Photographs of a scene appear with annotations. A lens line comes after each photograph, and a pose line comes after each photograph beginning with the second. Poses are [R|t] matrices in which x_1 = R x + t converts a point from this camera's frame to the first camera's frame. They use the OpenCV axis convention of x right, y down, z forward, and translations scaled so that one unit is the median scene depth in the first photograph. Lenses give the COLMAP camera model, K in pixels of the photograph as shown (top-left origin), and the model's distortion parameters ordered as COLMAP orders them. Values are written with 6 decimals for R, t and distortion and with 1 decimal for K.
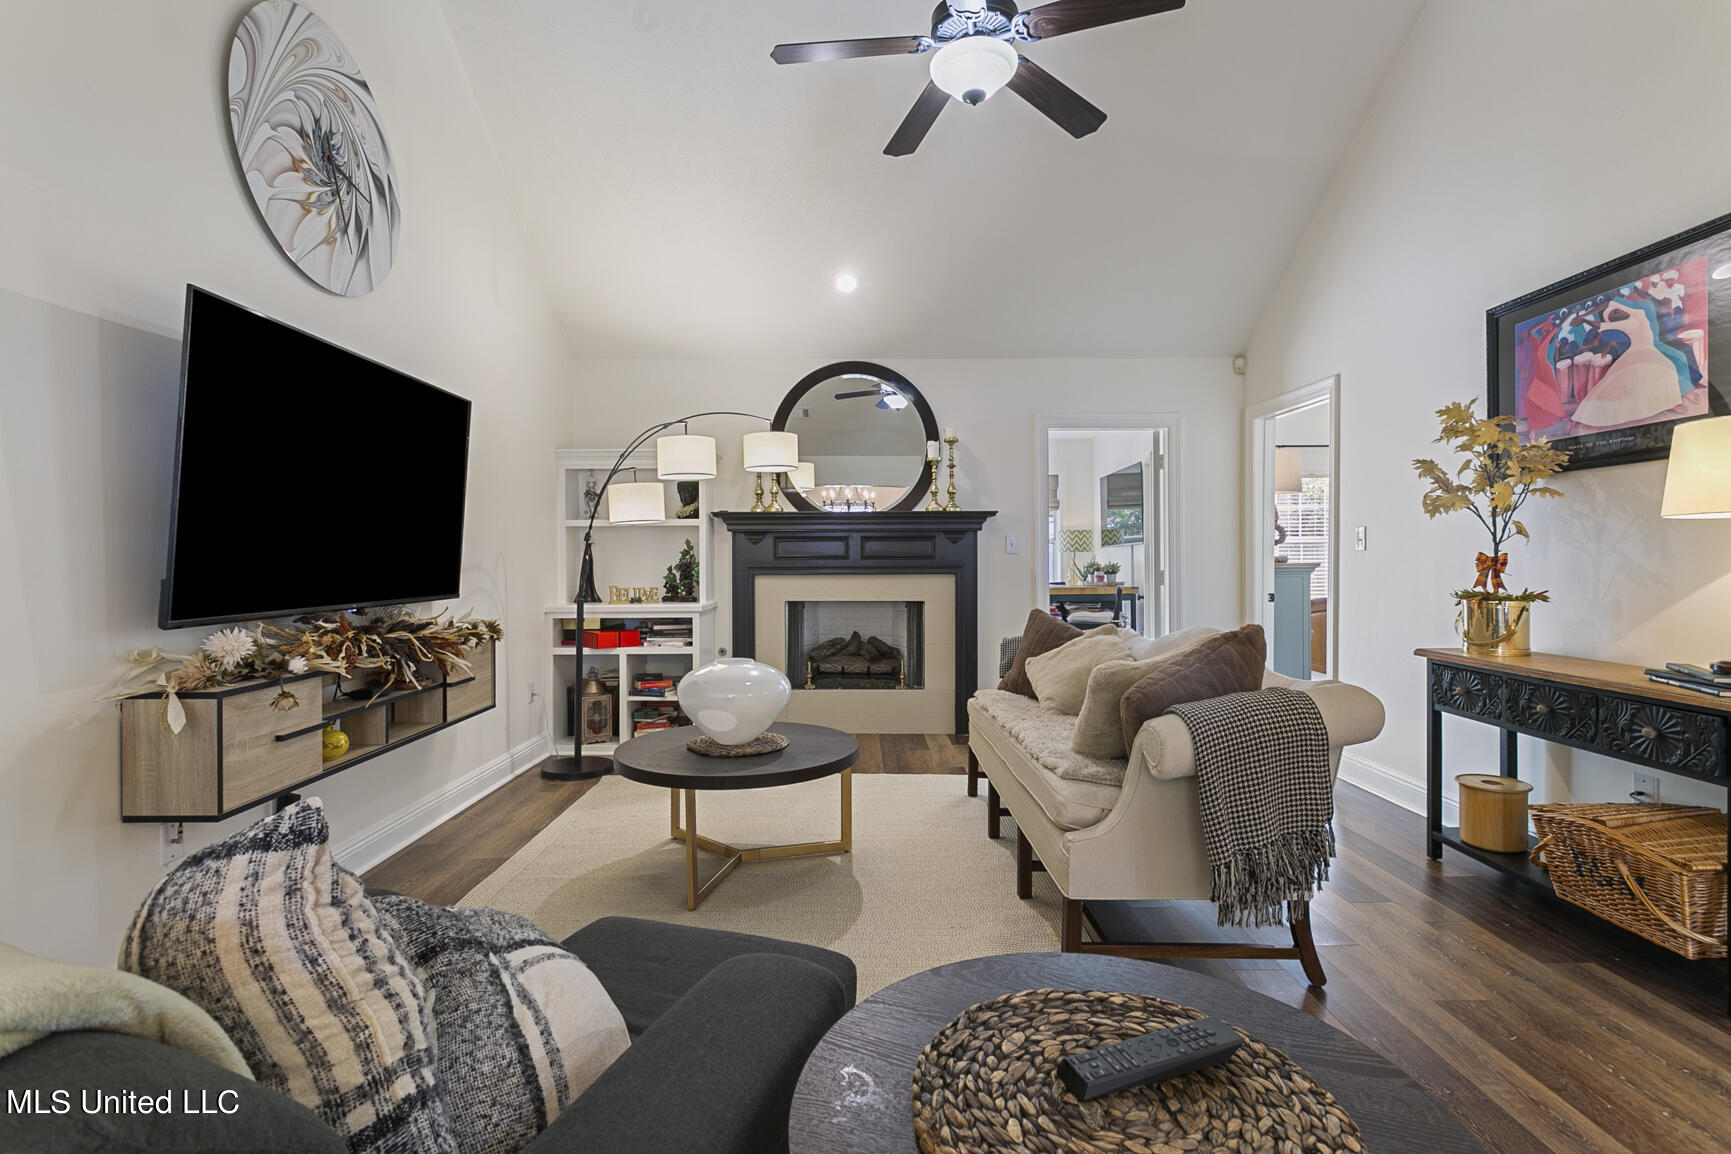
lens RADIAL K [[822.3, 0, 860.3], [0, 822.3, 558.5], [0, 0, 1]] dist [0.001564, 0.000455]
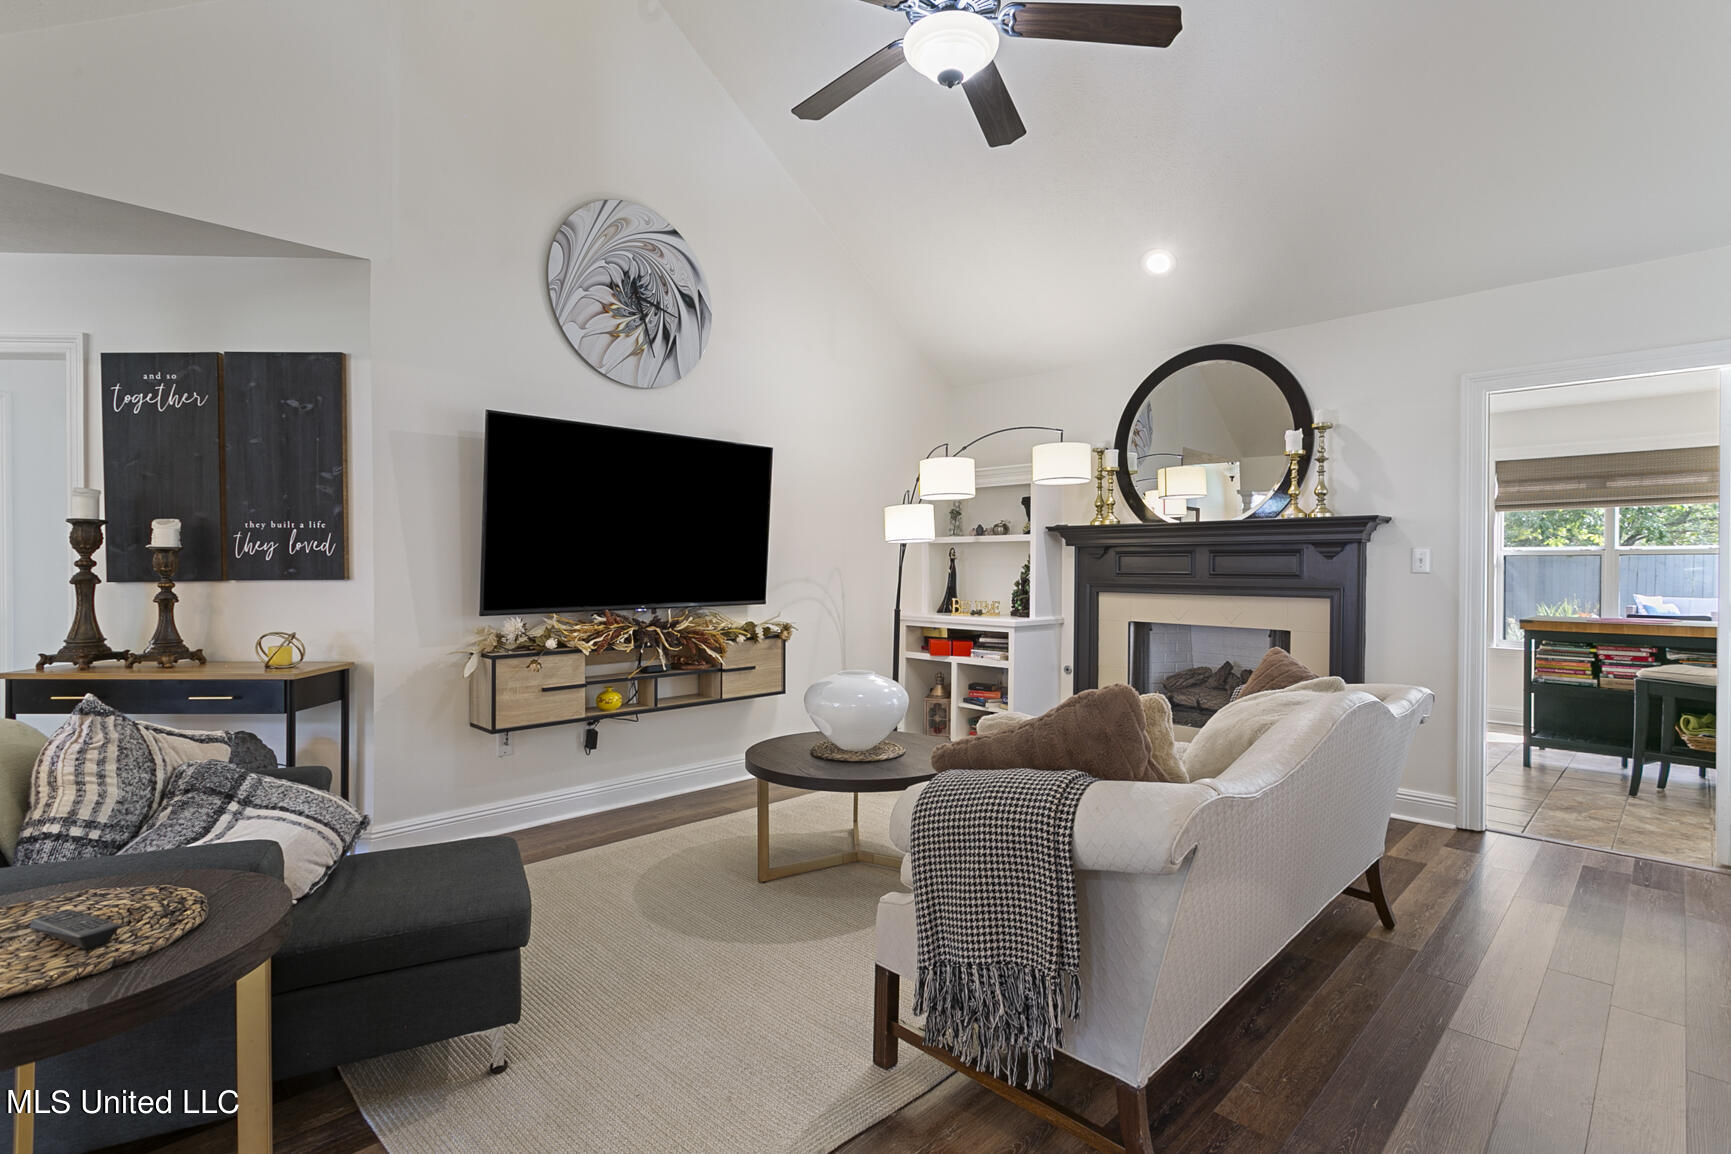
lens RADIAL K [[827.9, 0, 862.0], [0, 827.9, 567.2], [0, 0, 1]] dist [0.001748, 0.000516]
pose [[0.704805, 0.007310, -0.709363, 0.393382], [-0.007167, 0.999969, 0.003183, -0.010569], [0.709365, 0.002841, 0.704836, 0.153619]]
